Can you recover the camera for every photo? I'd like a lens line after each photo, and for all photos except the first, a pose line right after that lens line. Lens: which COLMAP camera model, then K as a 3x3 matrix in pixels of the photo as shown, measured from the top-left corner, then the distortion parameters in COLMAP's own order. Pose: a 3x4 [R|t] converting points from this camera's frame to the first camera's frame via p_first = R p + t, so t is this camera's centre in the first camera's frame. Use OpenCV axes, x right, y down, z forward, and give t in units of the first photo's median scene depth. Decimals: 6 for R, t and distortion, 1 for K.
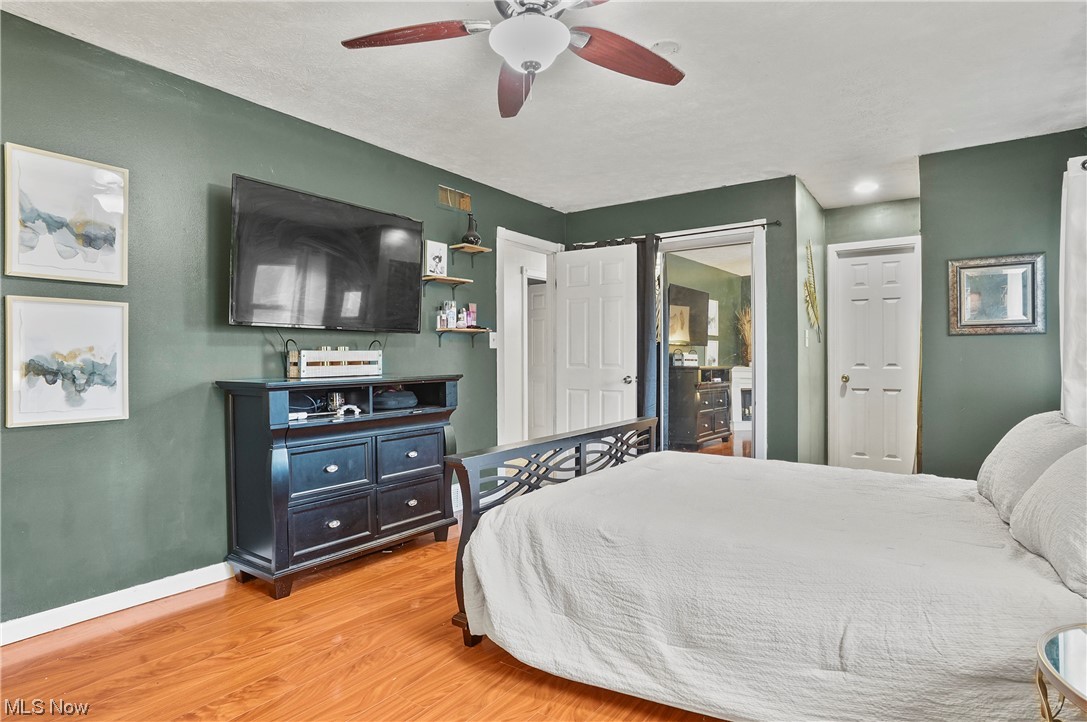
lens RADIAL K [[587.9, 0, 541.6], [0, 587.9, 360.1], [0, 0, 1]] dist [-0.039952, 0.002977]
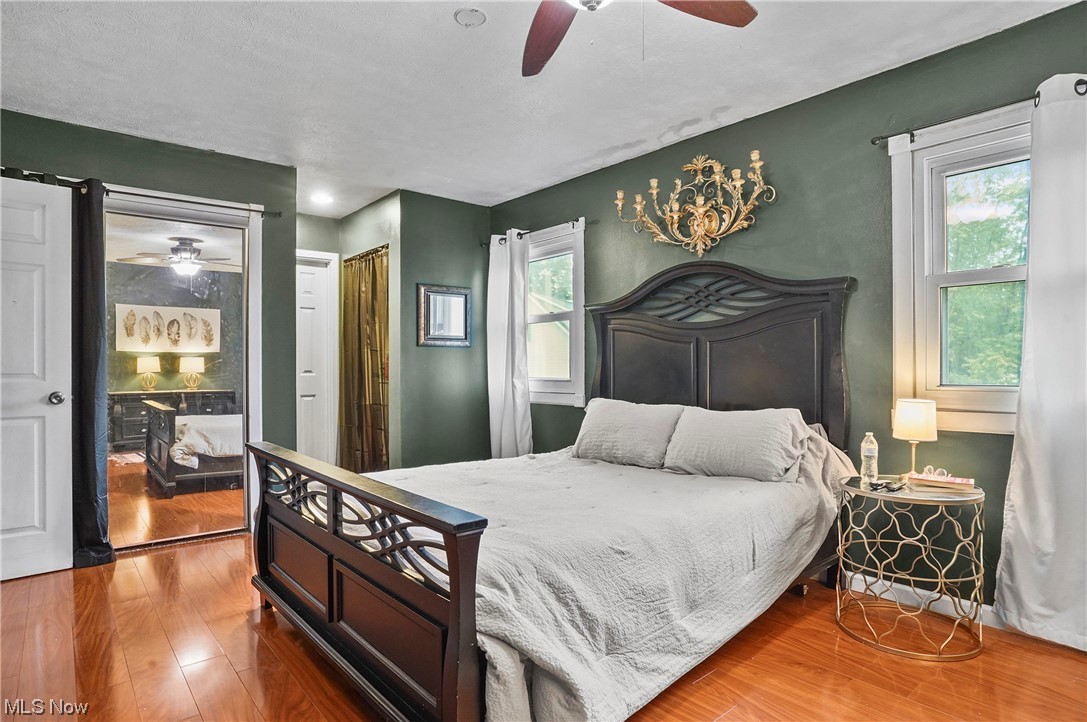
lens RADIAL K [[587.9, 0, 542.3], [0, 587.9, 366.2], [0, 0, 1]] dist [-0.039952, 0.002977]
pose [[0.248228, 0.000177, 0.968702, -0.359918], [0.003260, 0.999994, -0.001018, 0.001404], [-0.968696, 0.003410, 0.248226, 0.378372]]
